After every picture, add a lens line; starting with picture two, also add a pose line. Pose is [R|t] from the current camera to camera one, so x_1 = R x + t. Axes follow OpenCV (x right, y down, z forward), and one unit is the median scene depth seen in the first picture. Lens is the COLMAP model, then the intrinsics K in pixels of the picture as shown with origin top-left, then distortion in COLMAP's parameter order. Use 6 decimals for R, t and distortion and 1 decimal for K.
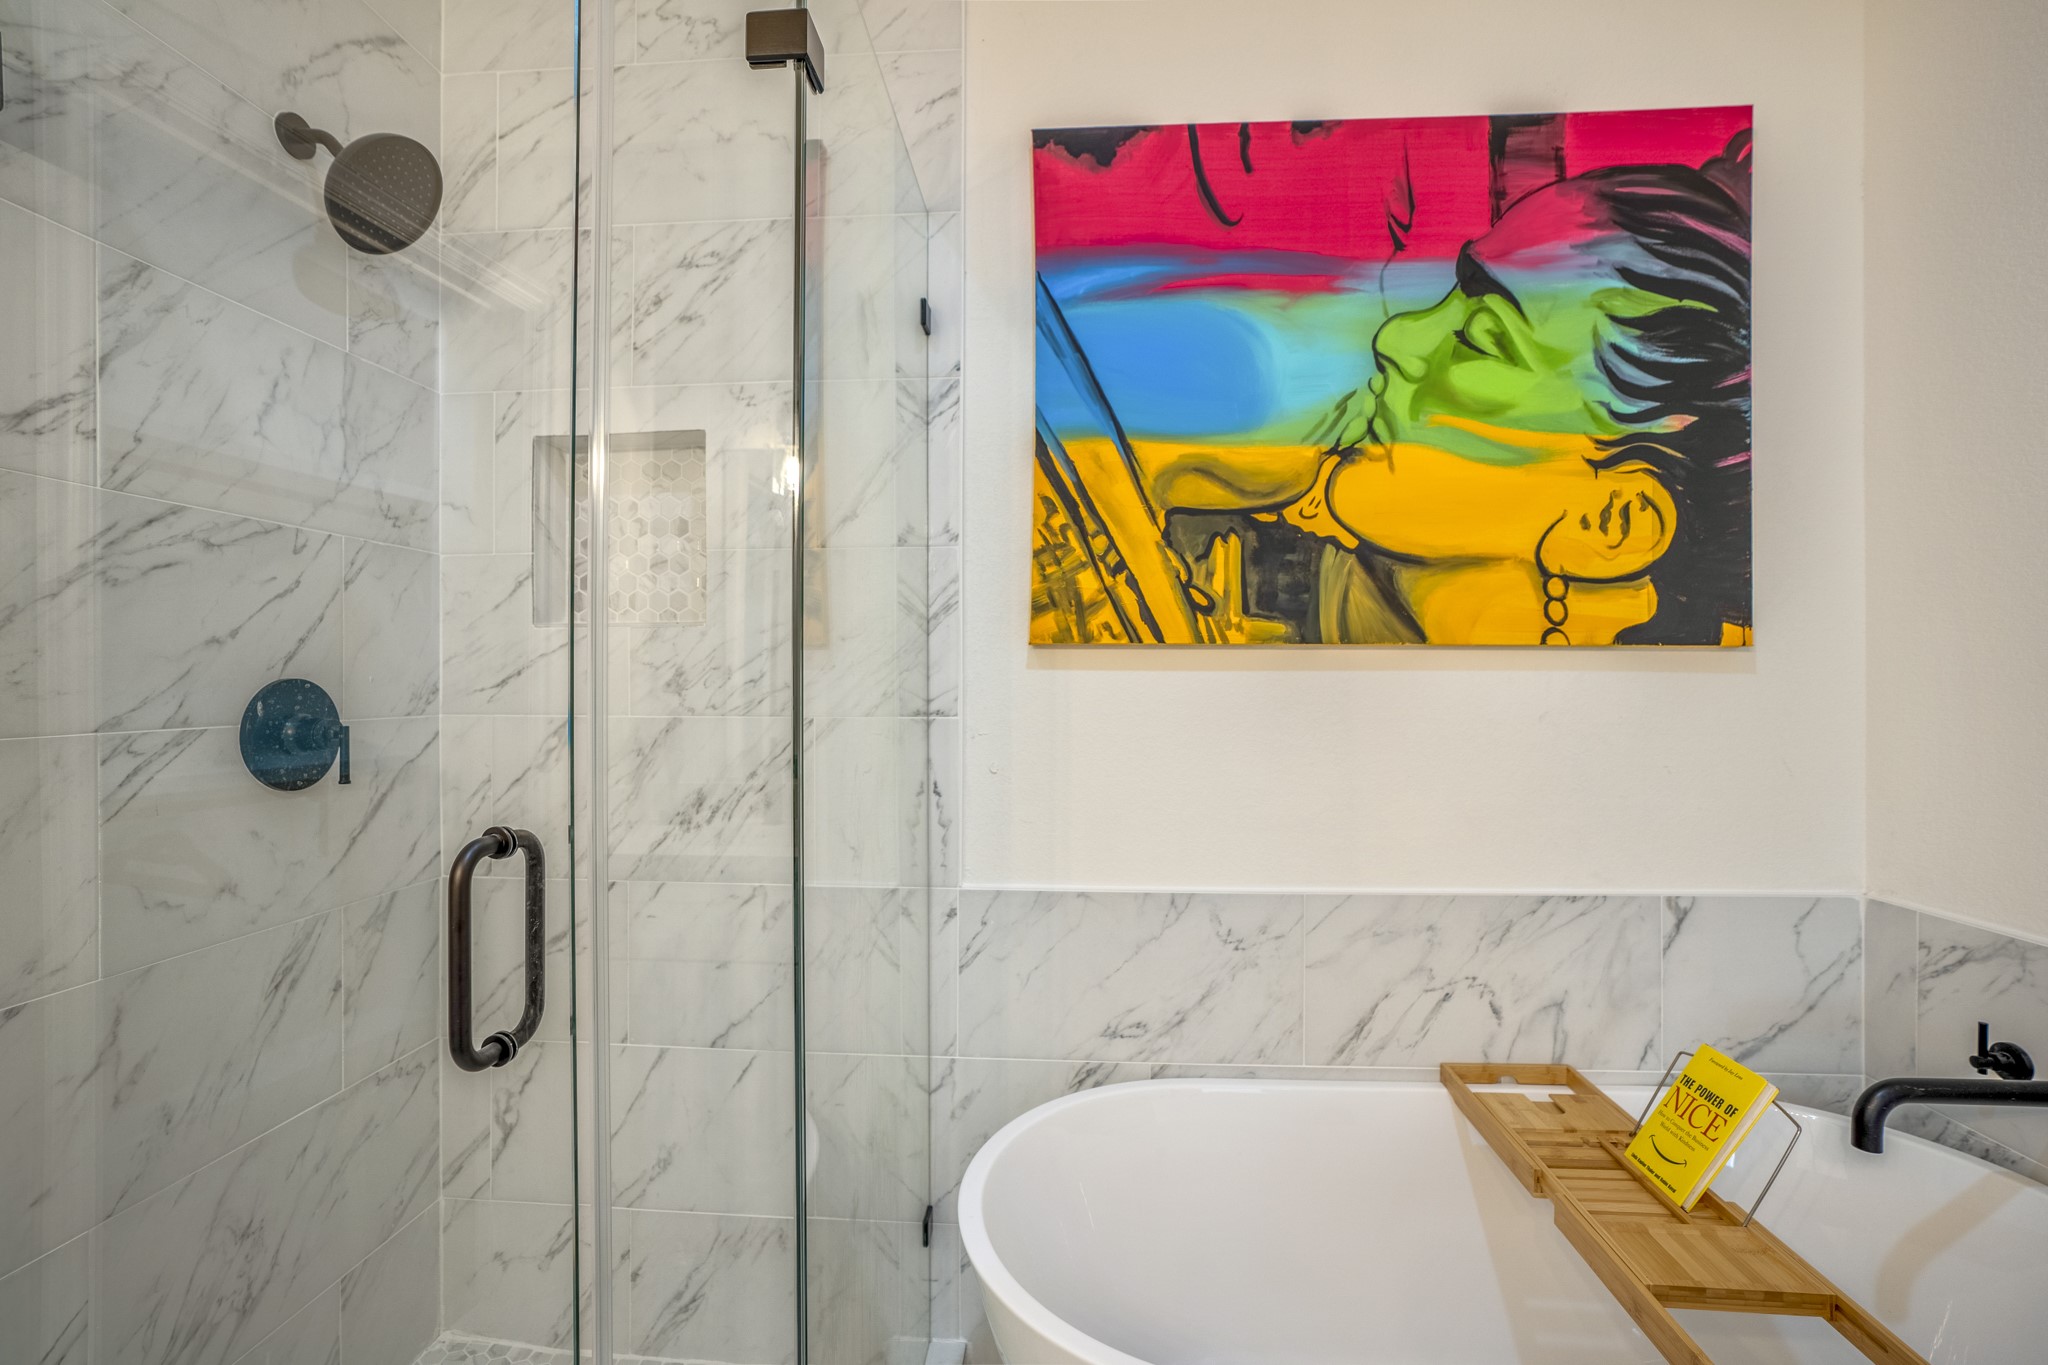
lens RADIAL K [[953.1, 0, 1024.0], [0, 953.1, 682.5], [0, 0, 1]] dist [-0.059252, 0.031123]
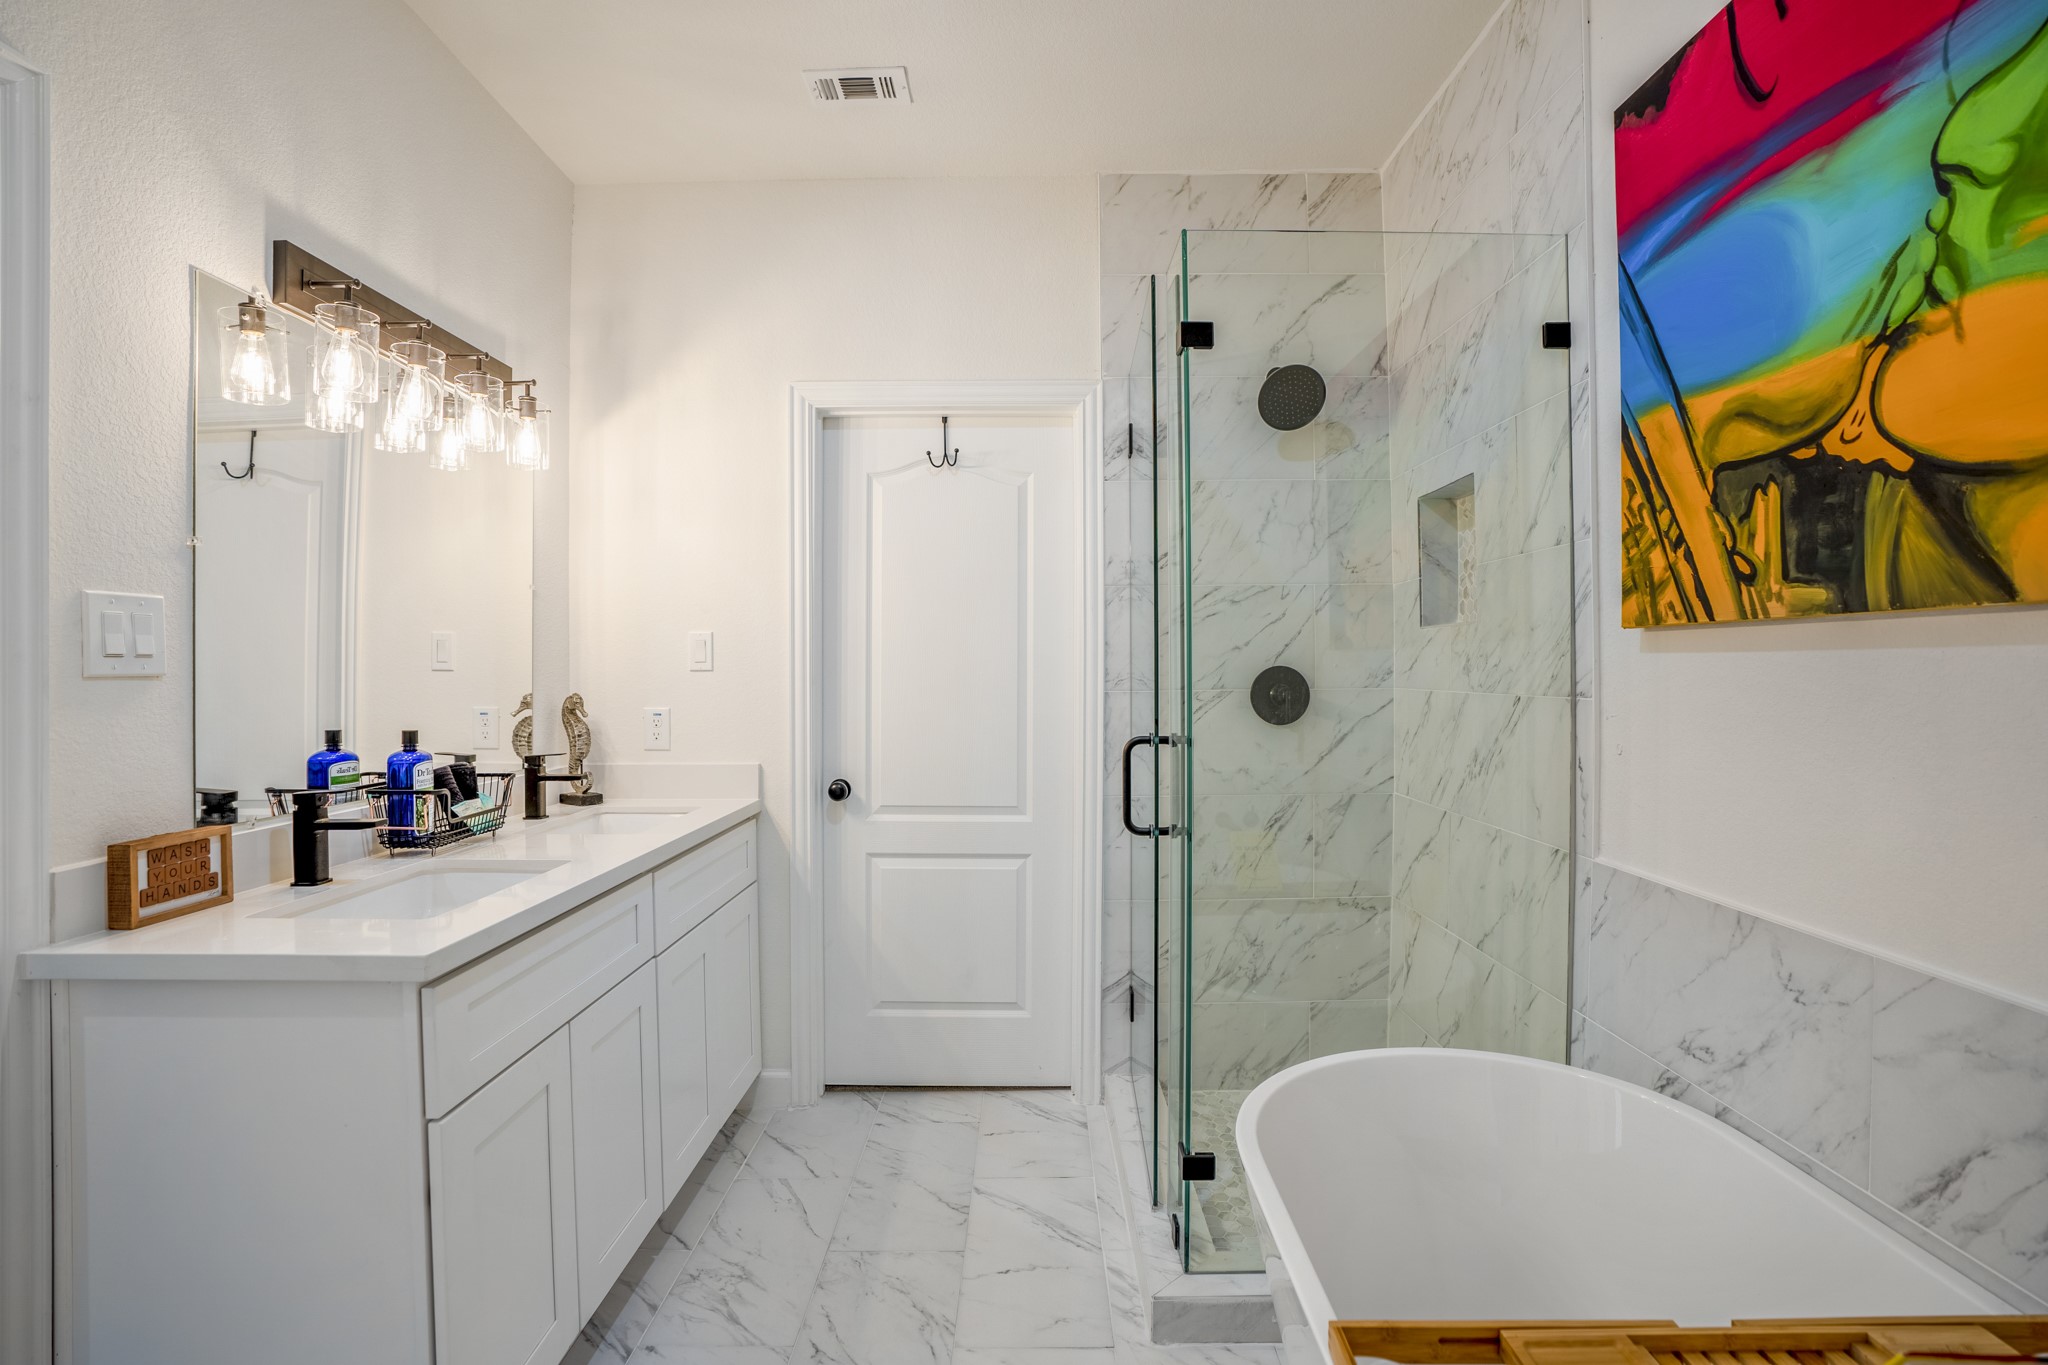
lens RADIAL K [[983.5, 0, 1023.8], [0, 983.5, 667.6], [0, 0, 1]] dist [-0.062711, 0.032663]
pose [[0.059485, -0.001796, -0.998228, 0.997845], [0.007022, 0.999974, -0.001381, -0.001475], [0.998204, -0.006927, 0.059496, 0.309979]]
